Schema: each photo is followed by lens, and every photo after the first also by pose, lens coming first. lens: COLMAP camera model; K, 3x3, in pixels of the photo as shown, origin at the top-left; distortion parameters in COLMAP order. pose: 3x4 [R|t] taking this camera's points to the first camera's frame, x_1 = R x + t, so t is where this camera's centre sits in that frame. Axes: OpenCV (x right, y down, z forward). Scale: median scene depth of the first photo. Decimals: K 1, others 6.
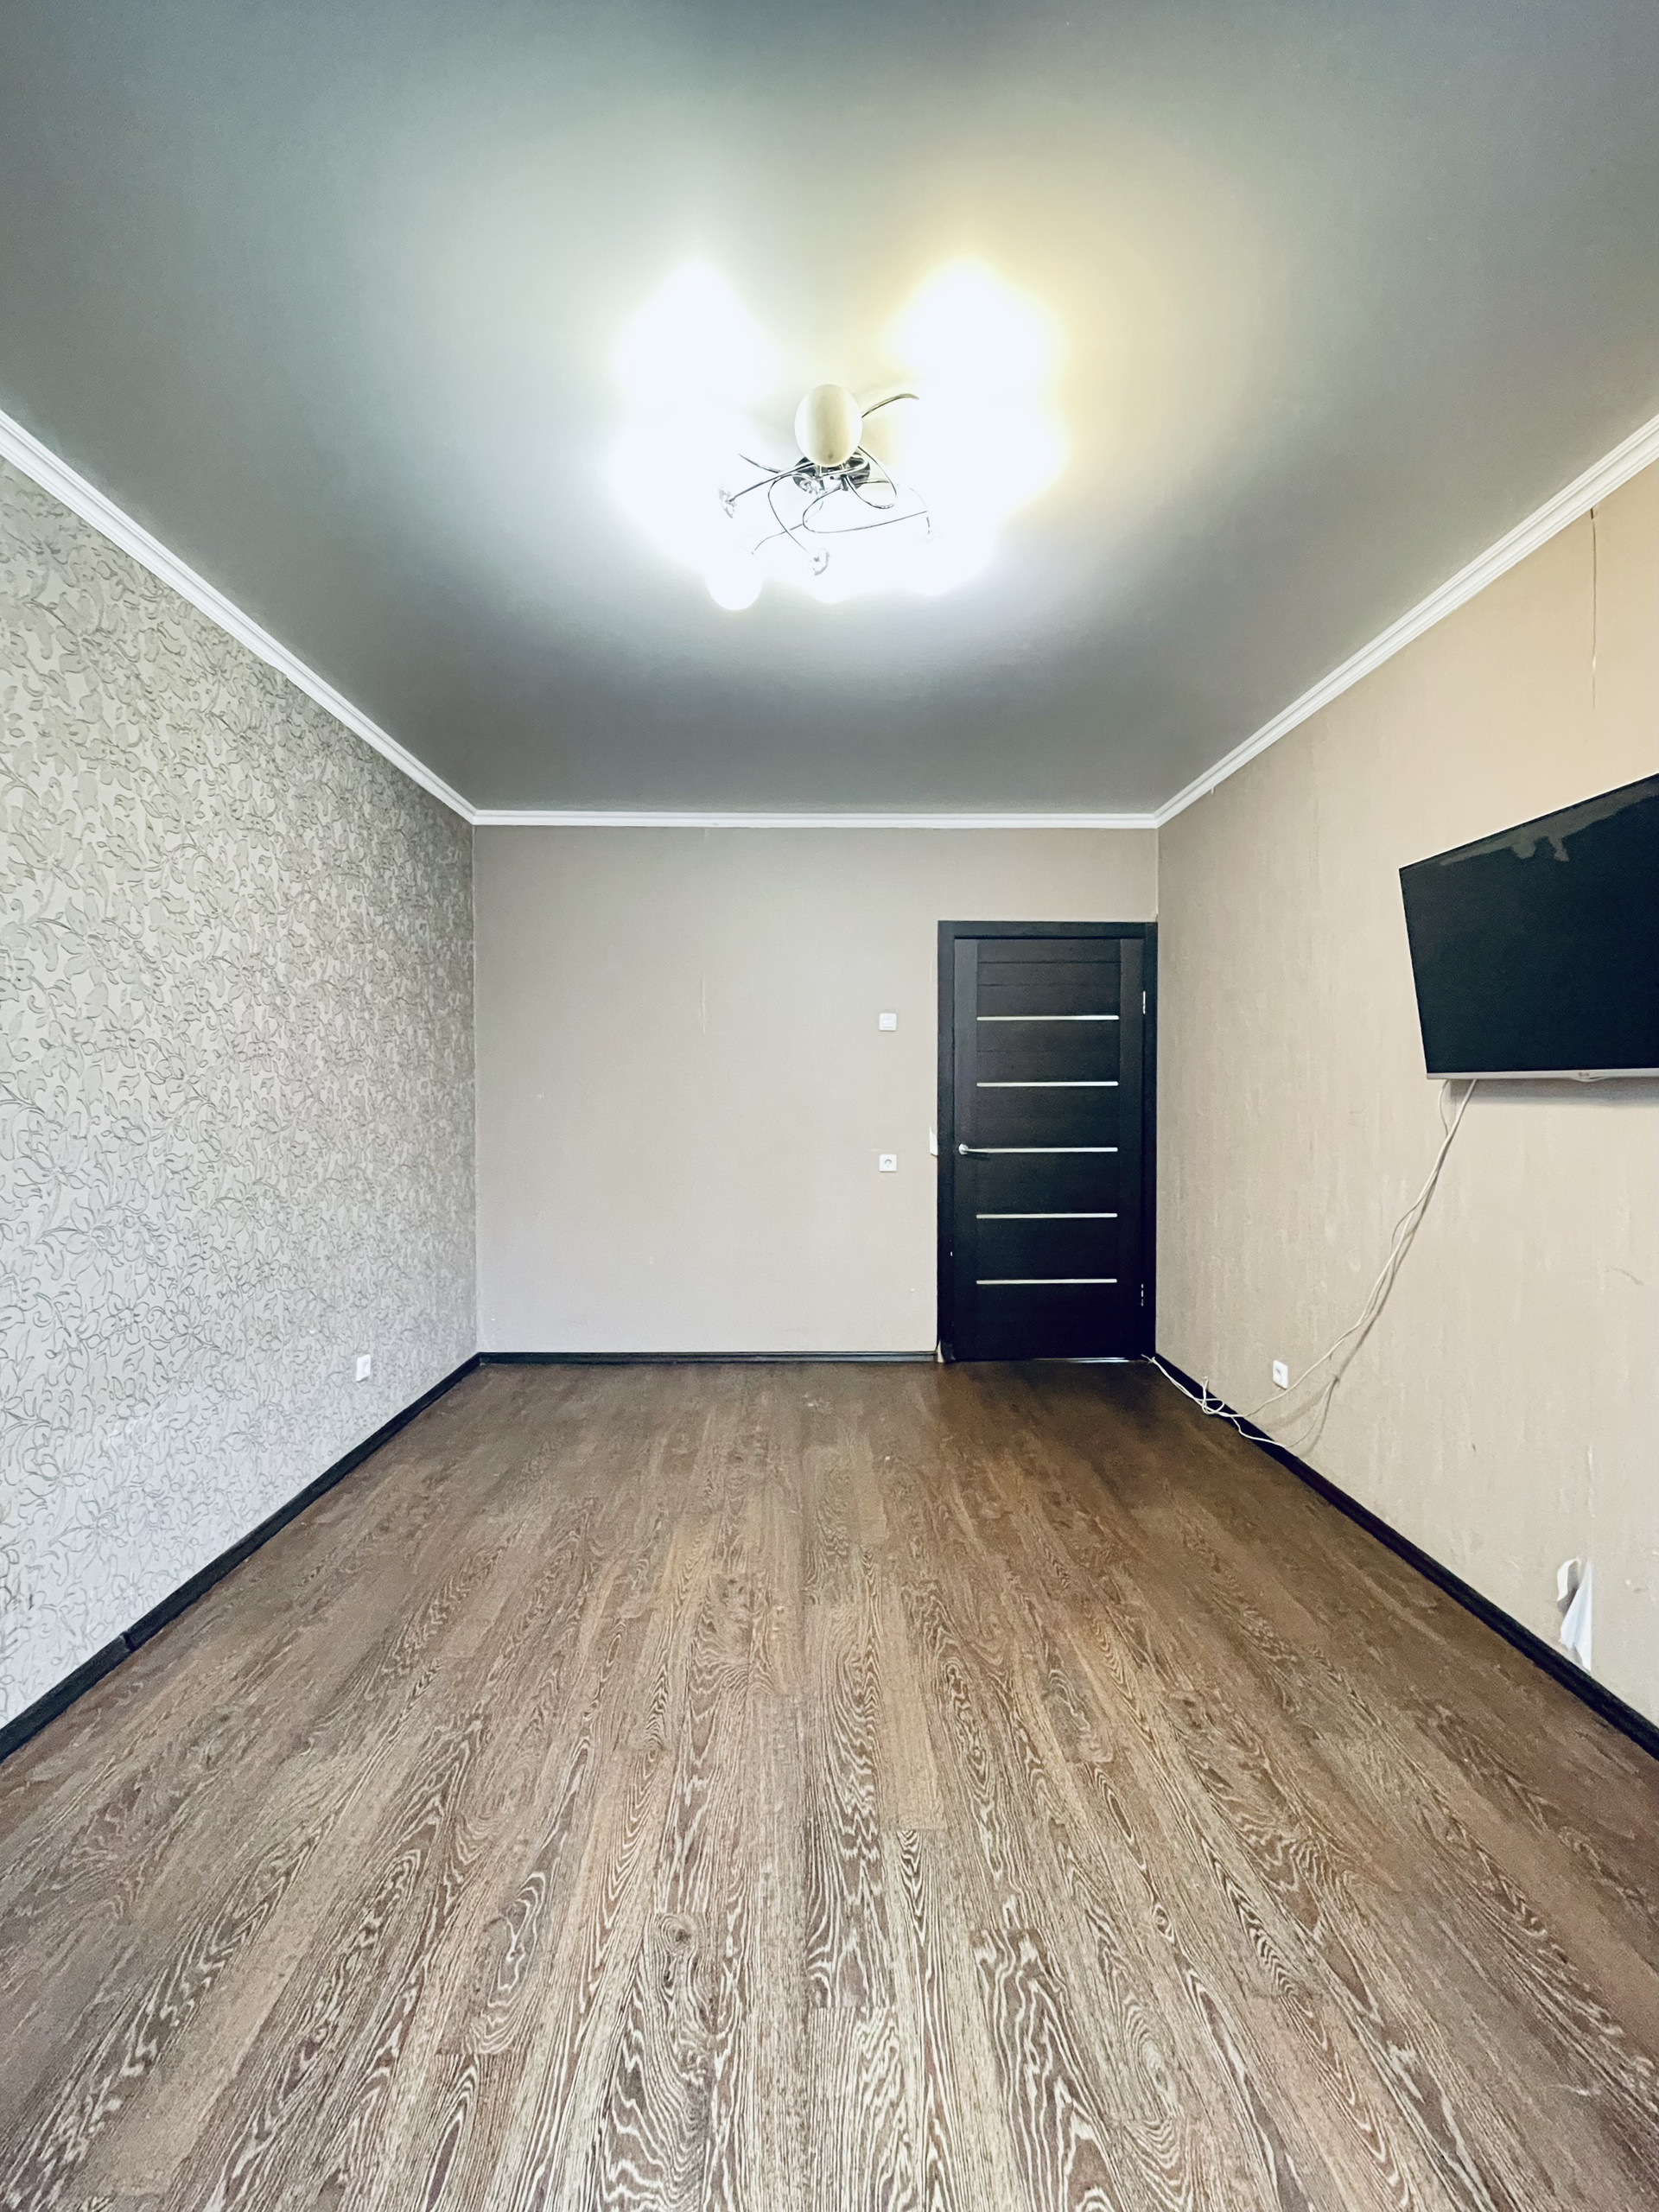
lens RADIAL K [[889.0, 0, 822.1], [0, 889.0, 1100.8], [0, 0, 1]] dist [-0.012470, -0.000511]
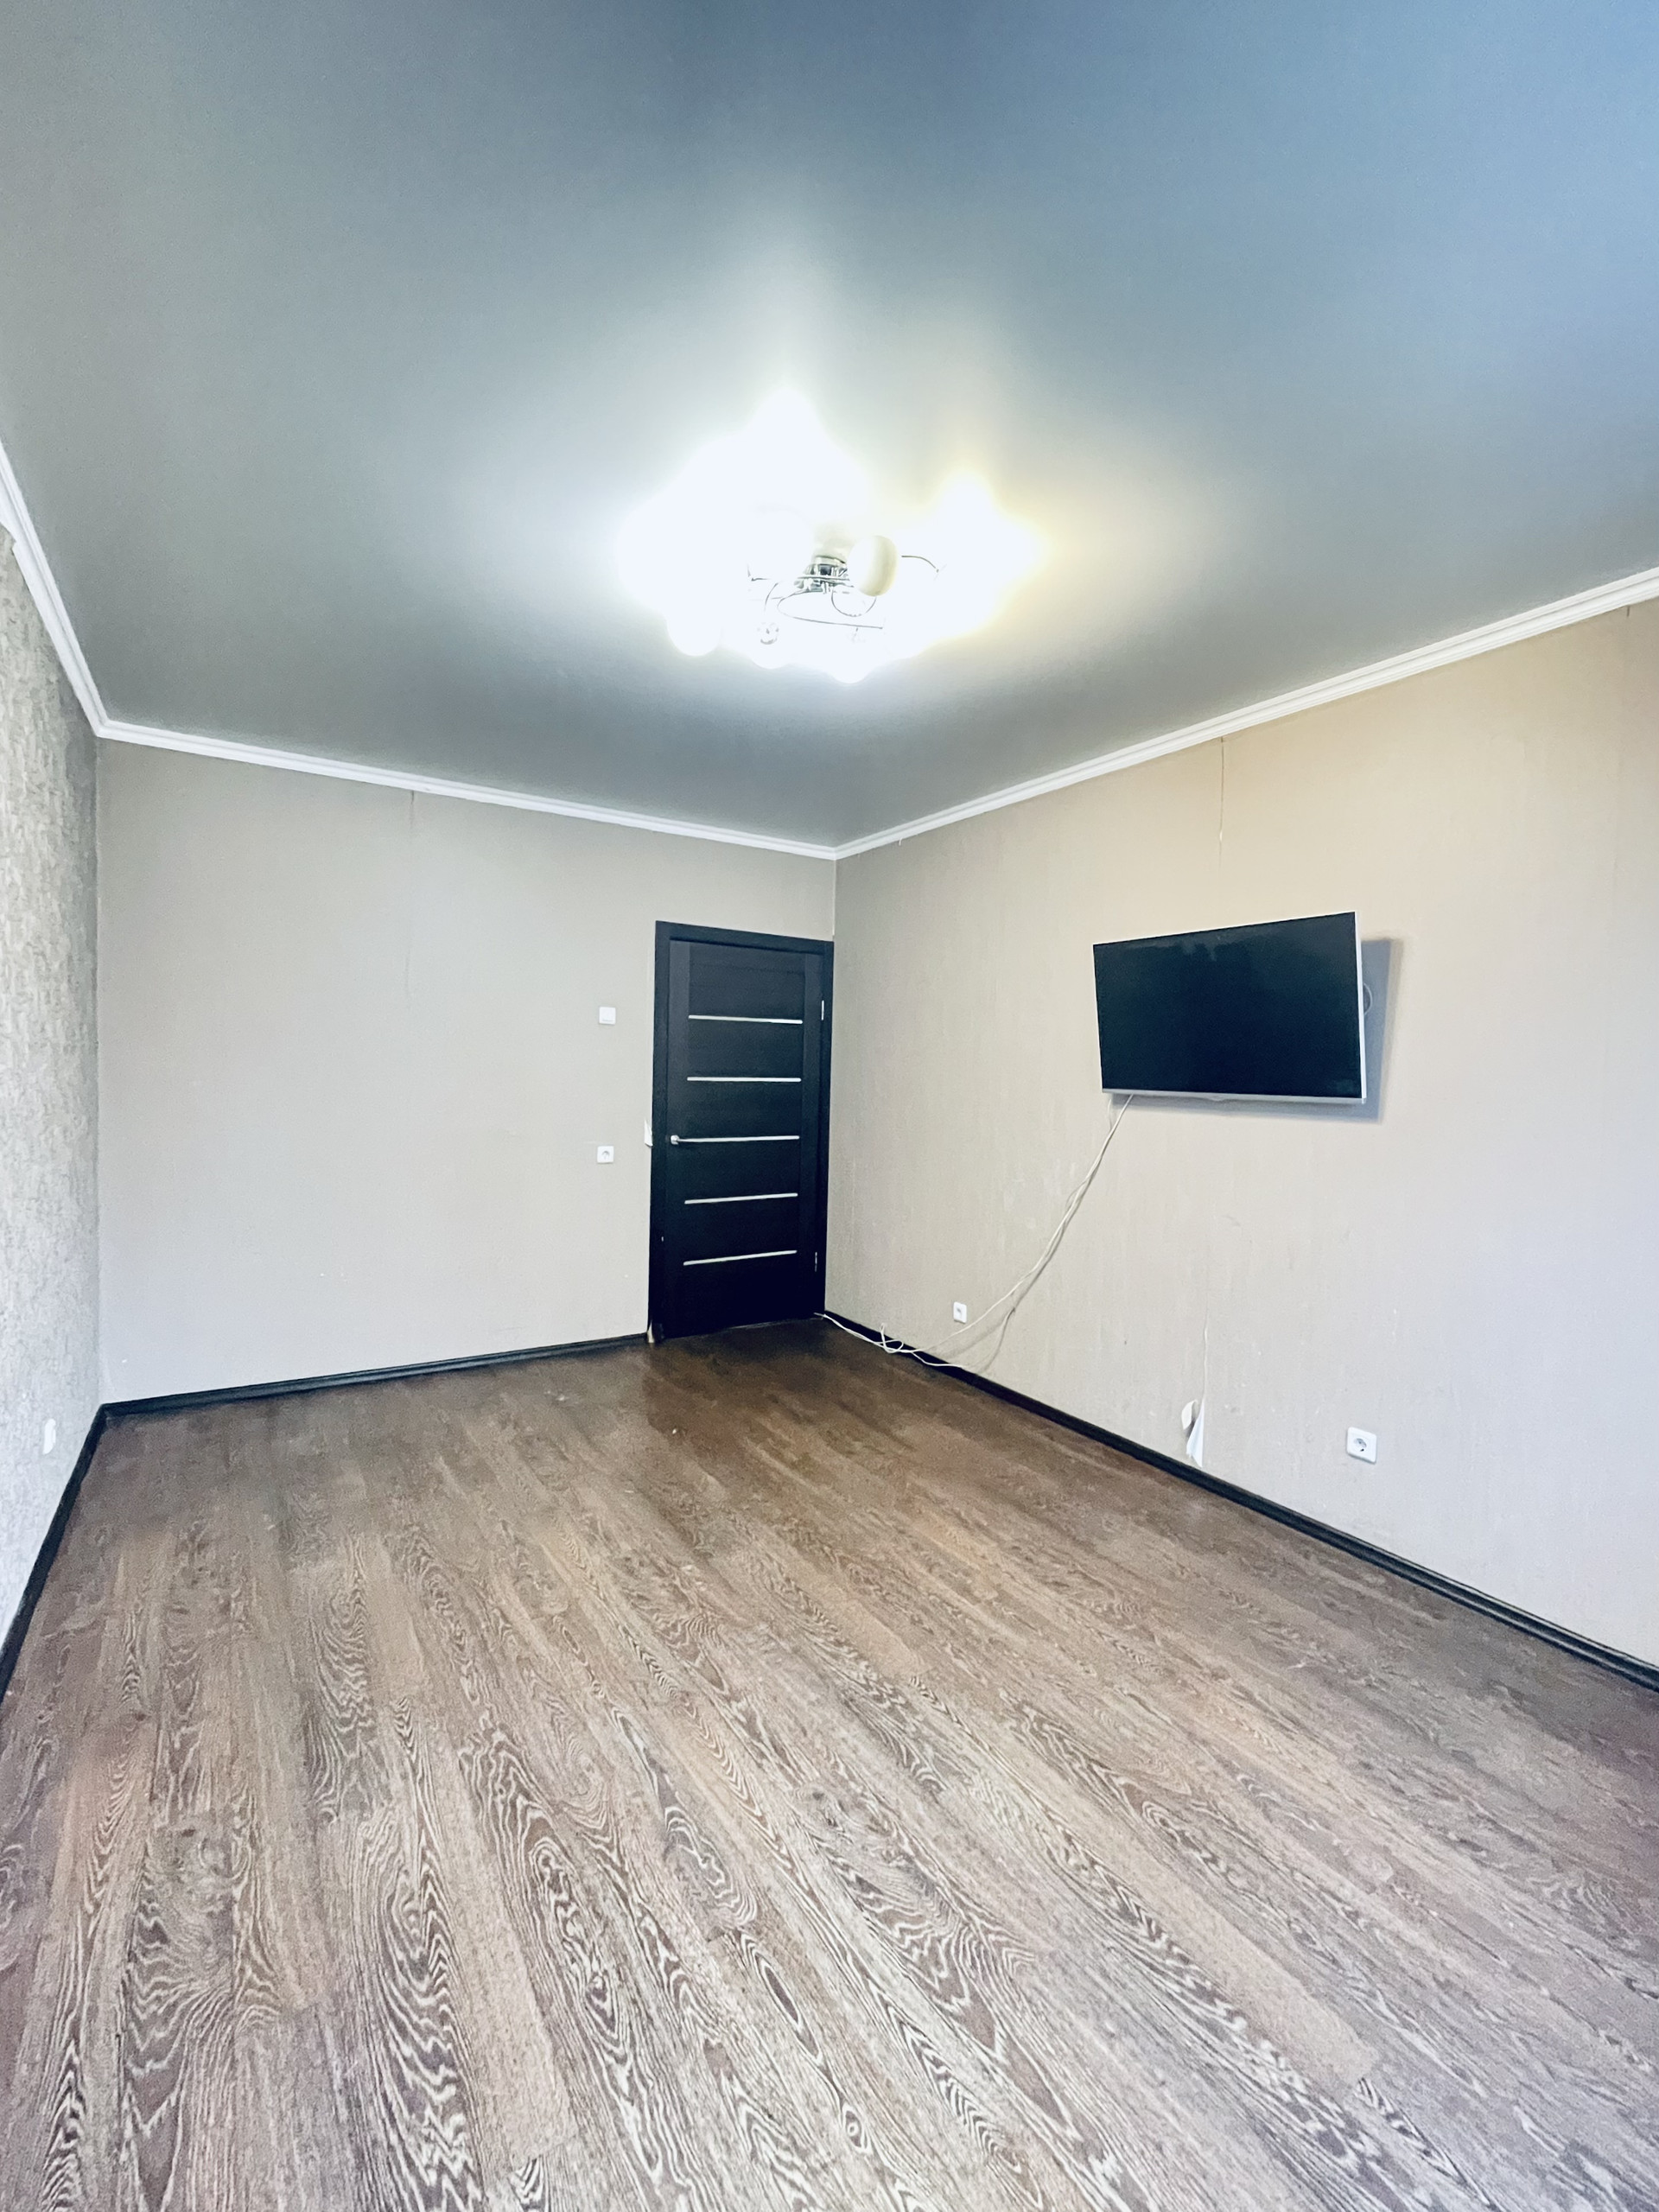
lens RADIAL K [[920.5, 0, 820.3], [0, 920.5, 1096.7], [0, 0, 1]] dist [-0.002554, -0.004777]
pose [[0.856555, 0.007969, 0.515994, -0.449684], [-0.018644, 0.999706, 0.015508, -0.029825], [-0.515719, -0.022904, 0.856452, -0.048044]]
